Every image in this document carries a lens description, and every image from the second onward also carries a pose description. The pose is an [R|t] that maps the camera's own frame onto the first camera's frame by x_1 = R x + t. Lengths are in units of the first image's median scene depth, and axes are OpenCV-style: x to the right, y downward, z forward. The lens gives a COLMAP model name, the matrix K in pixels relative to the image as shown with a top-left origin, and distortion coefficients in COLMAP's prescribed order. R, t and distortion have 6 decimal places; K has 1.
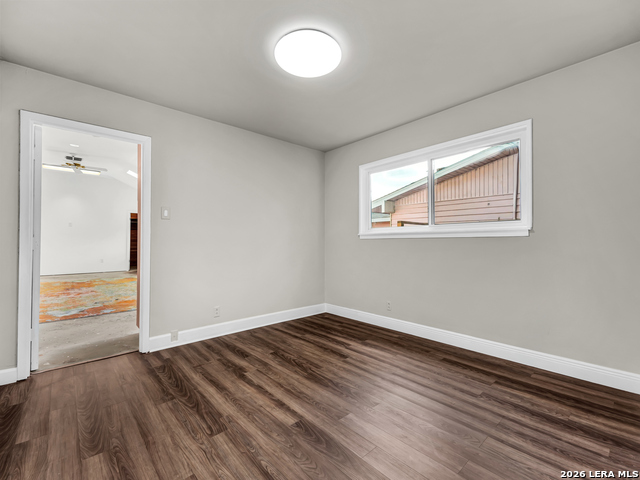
lens RADIAL K [[287.8, 0, 320.2], [0, 287.8, 240.9], [0, 0, 1]] dist [0.005288, 0.000113]
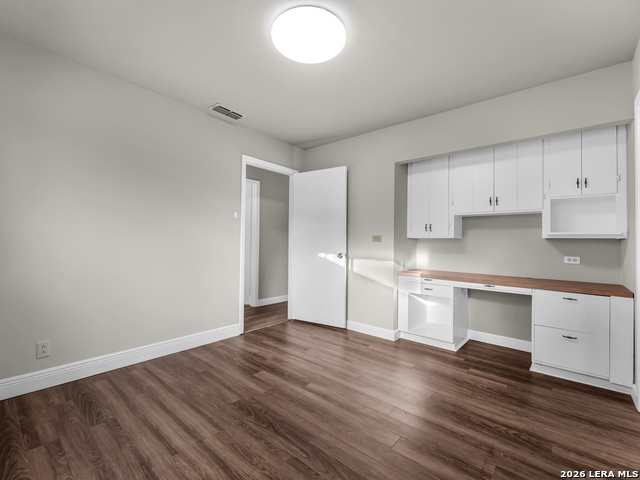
lens RADIAL K [[287.8, 0, 319.8], [0, 287.8, 240.4], [0, 0, 1]] dist [0.005288, 0.000113]
pose [[-0.991571, -0.012509, -0.128957, 0.029293], [-0.010674, 0.999832, -0.014912, -0.002806], [0.129122, -0.013410, -0.991538, 1.903410]]
